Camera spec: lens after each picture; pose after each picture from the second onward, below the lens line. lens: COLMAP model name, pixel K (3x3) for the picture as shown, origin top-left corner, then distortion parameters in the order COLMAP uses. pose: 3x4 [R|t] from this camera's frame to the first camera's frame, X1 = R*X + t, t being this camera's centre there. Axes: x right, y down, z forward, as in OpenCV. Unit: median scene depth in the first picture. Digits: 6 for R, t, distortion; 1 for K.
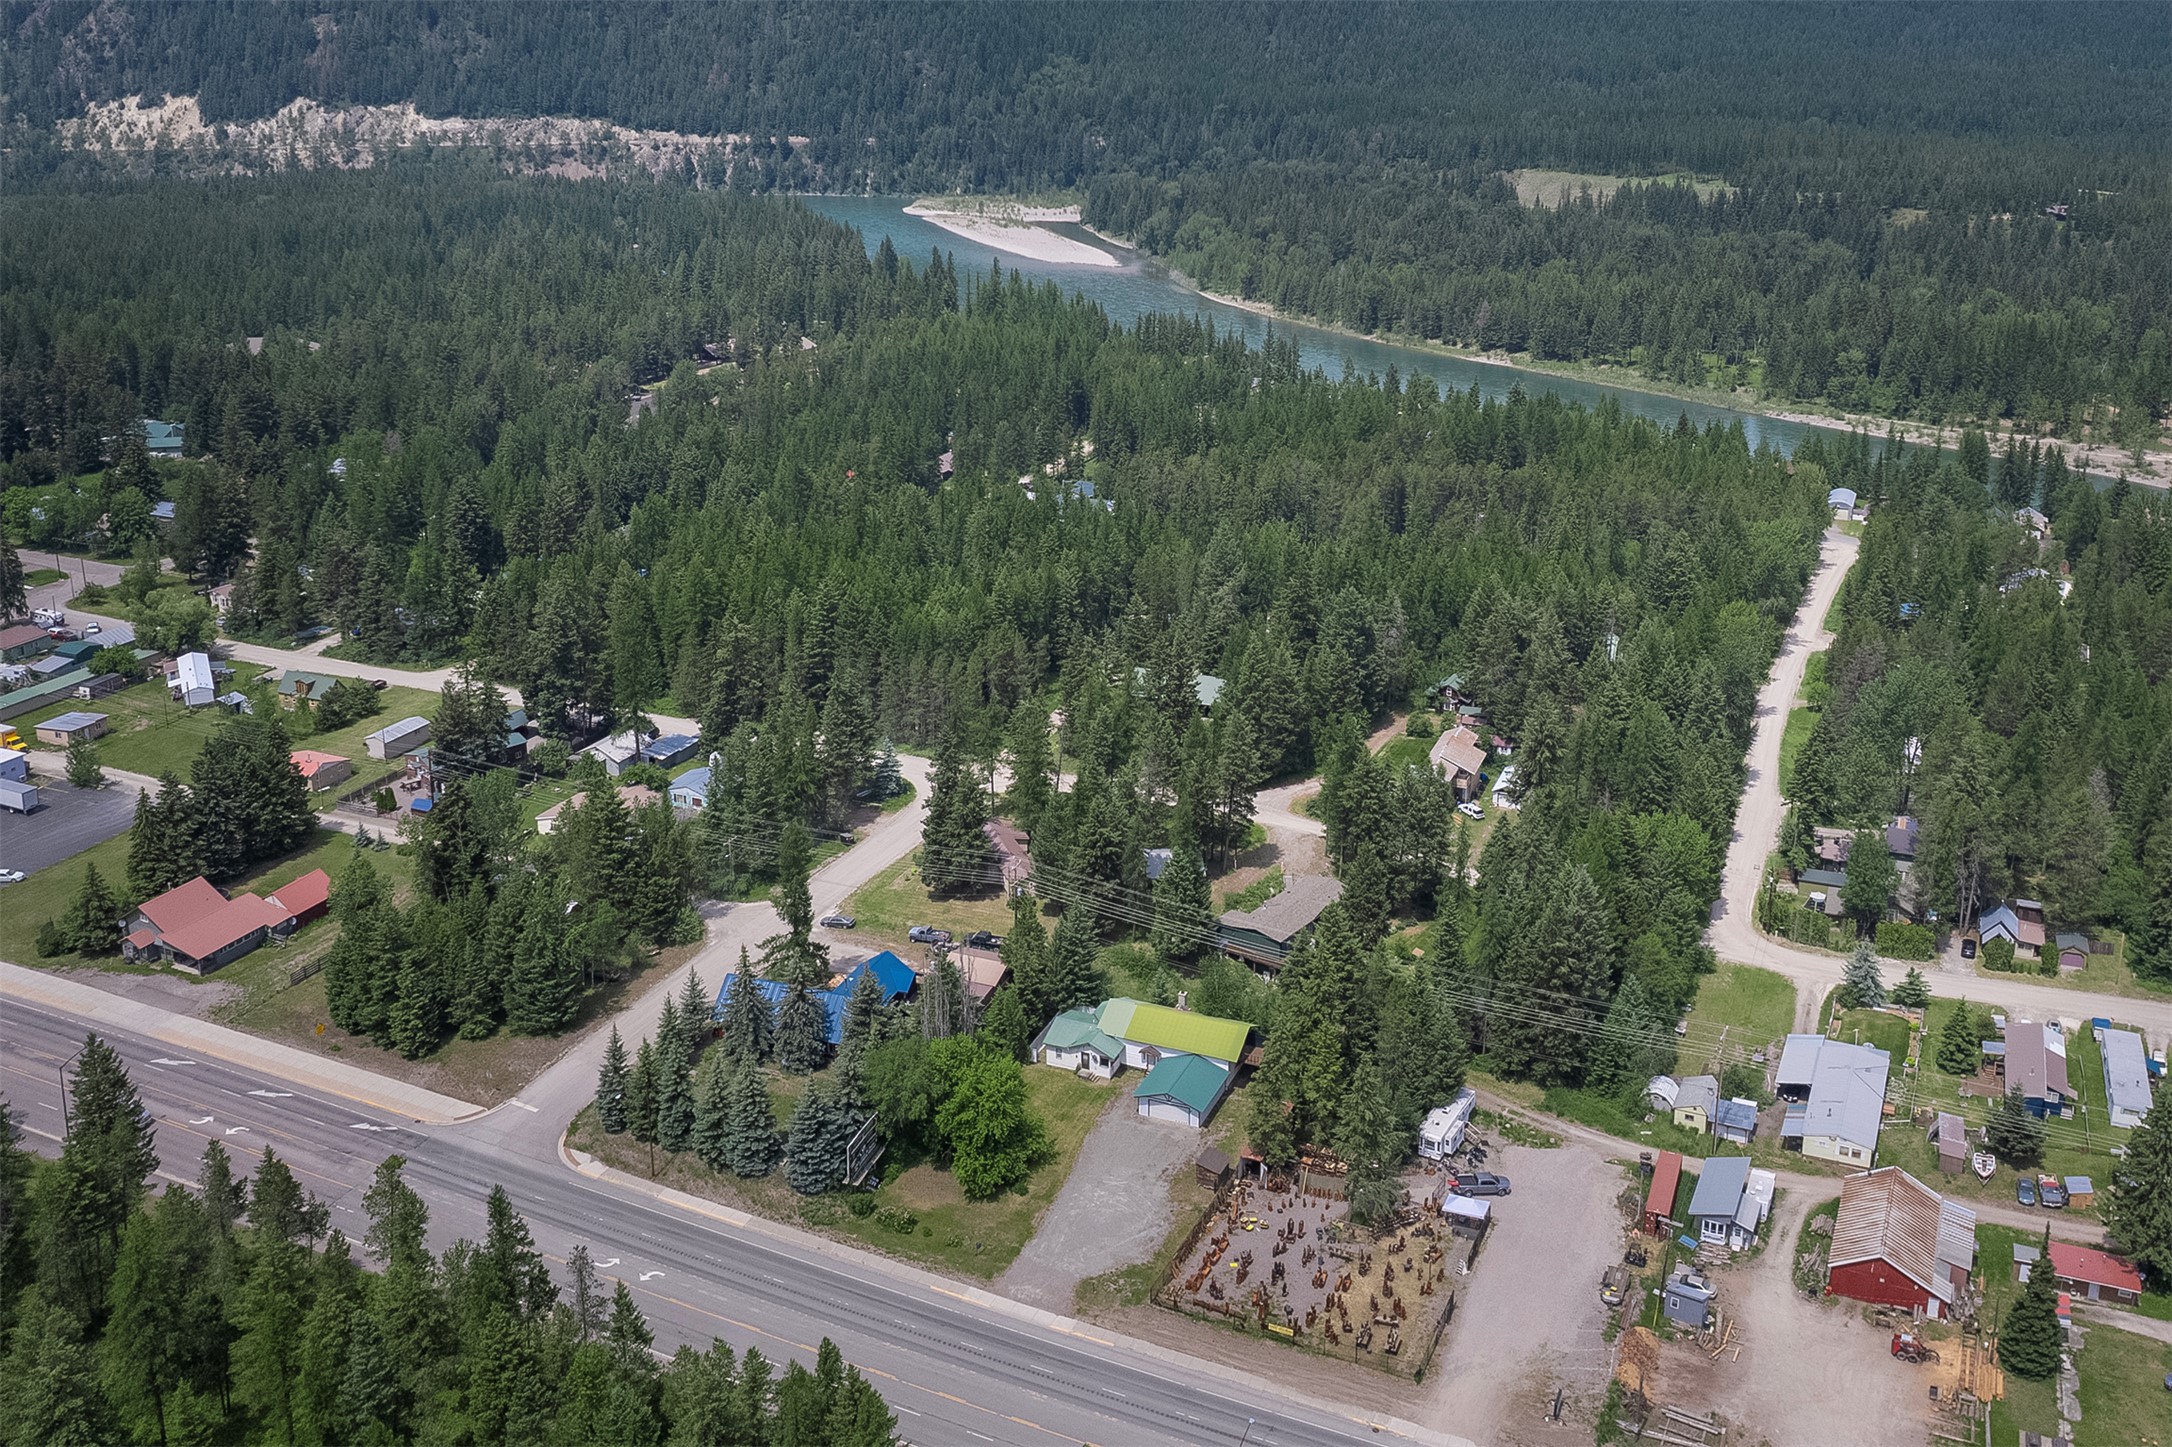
lens RADIAL K [[1886.7, 0, 1086.1], [0, 1886.7, 495.6], [0, 0, 1]] dist [-0.035633, -0.013401]
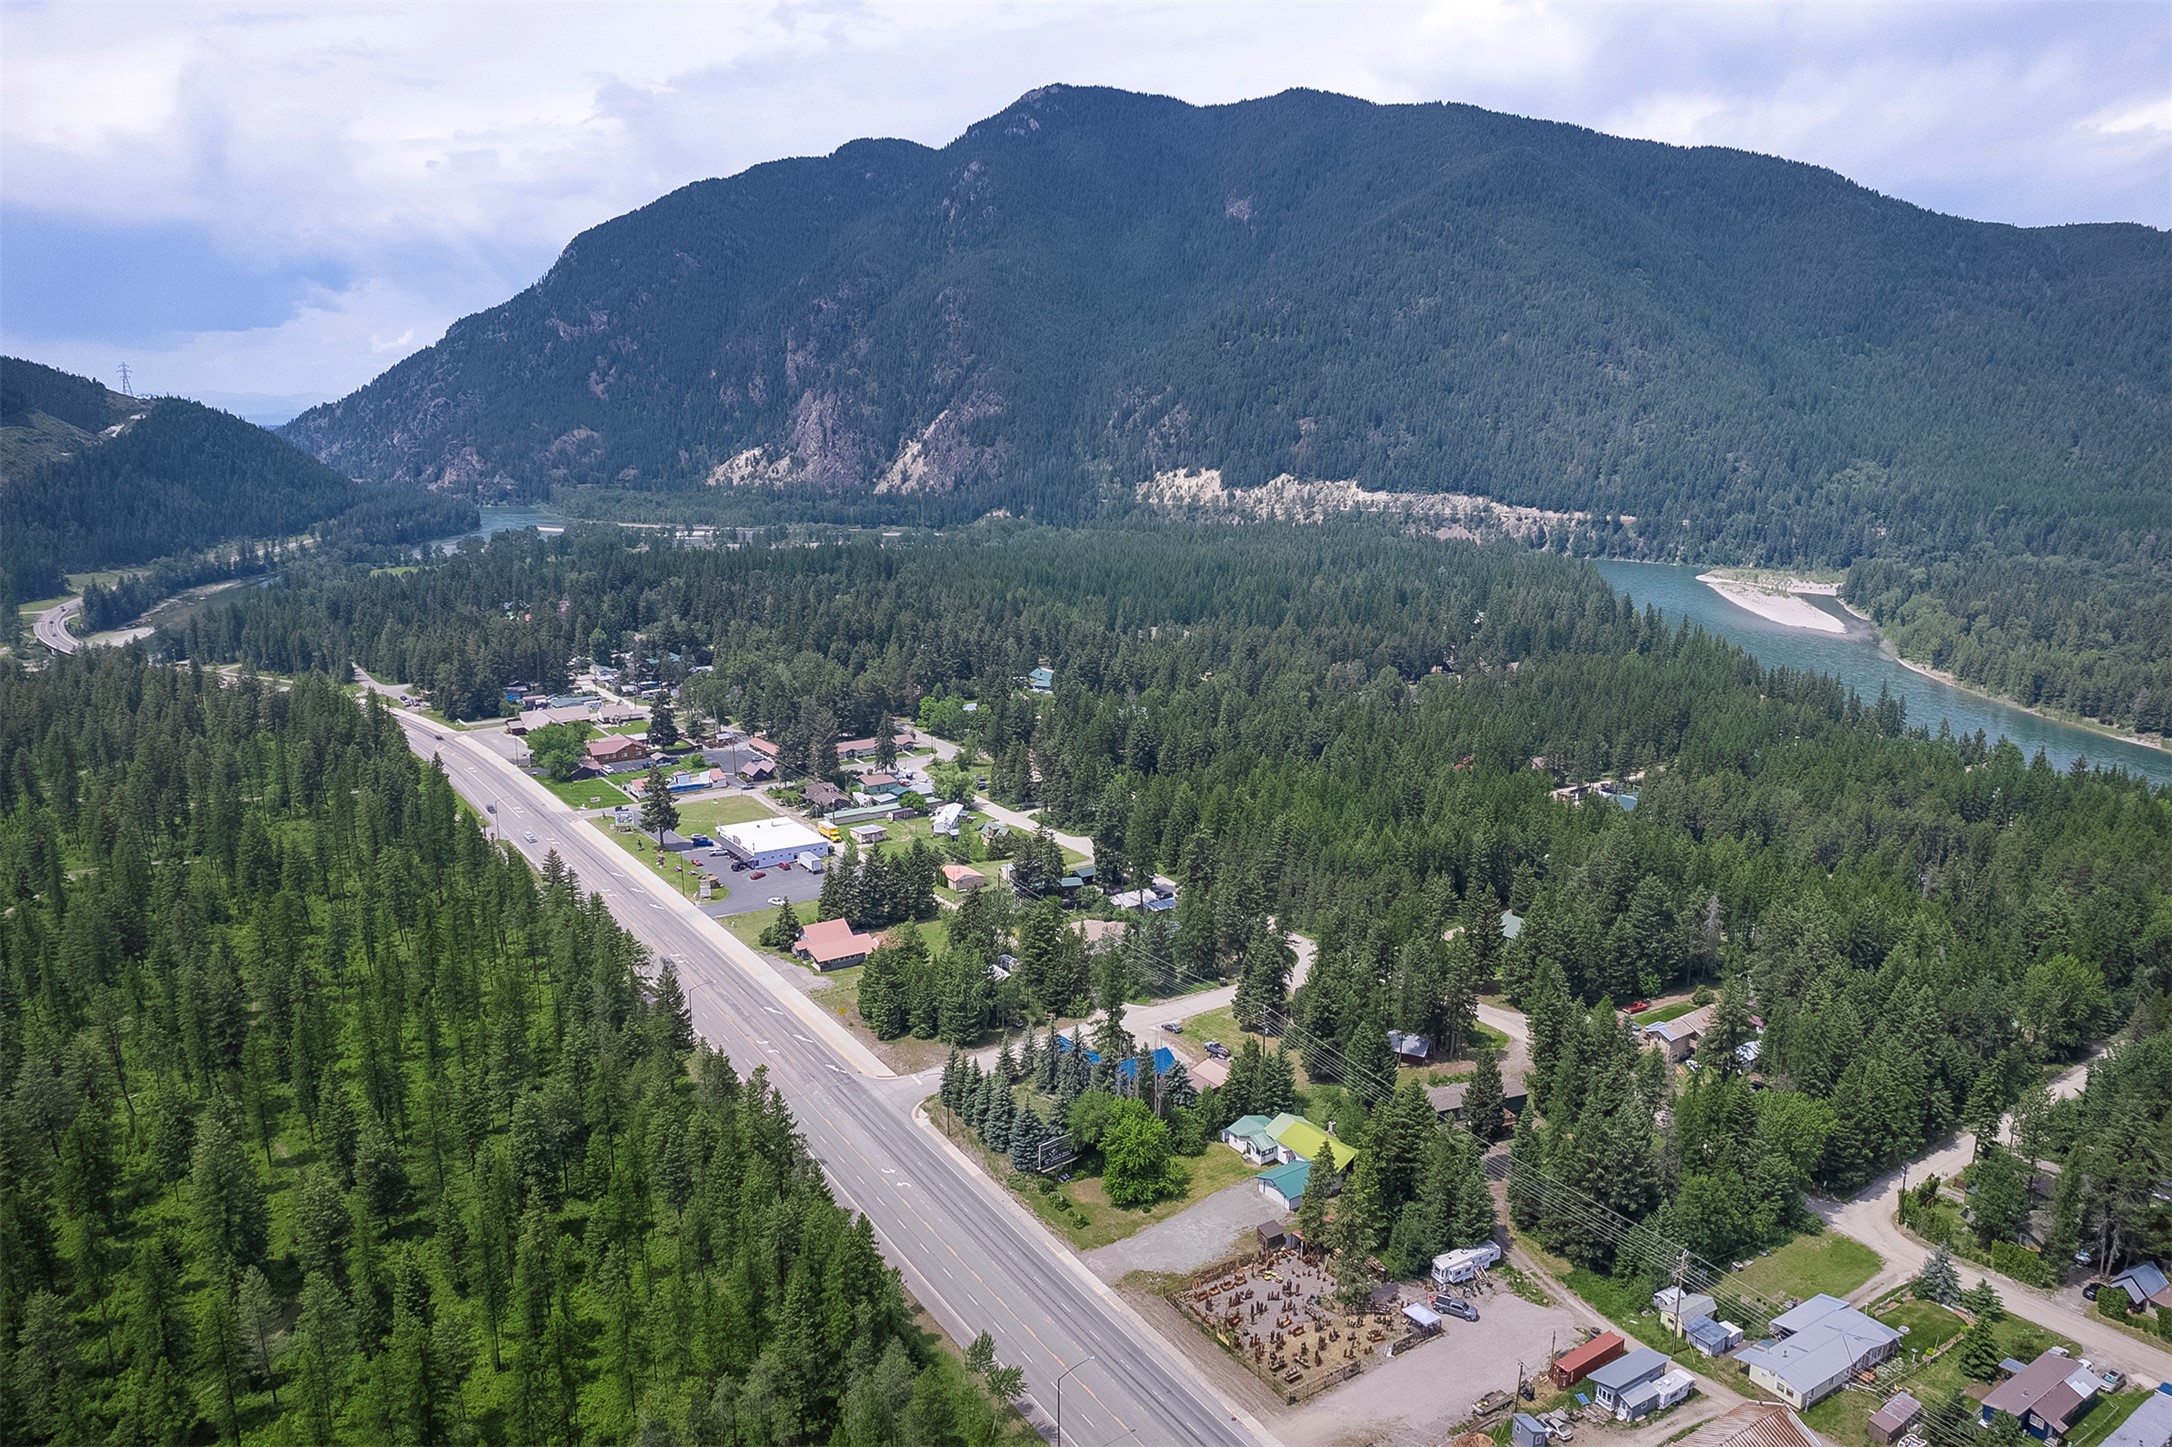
lens RADIAL K [[1398.8, 0, 1098.0], [0, 1398.8, 732.8], [0, 0, 1]] dist [-0.067509, 0.049156]
pose [[0.851275, 0.118898, -0.511071, 0.246622], [-0.133985, 0.990956, 0.007367, -0.002686], [0.507325, 0.062204, 0.859507, 0.009811]]
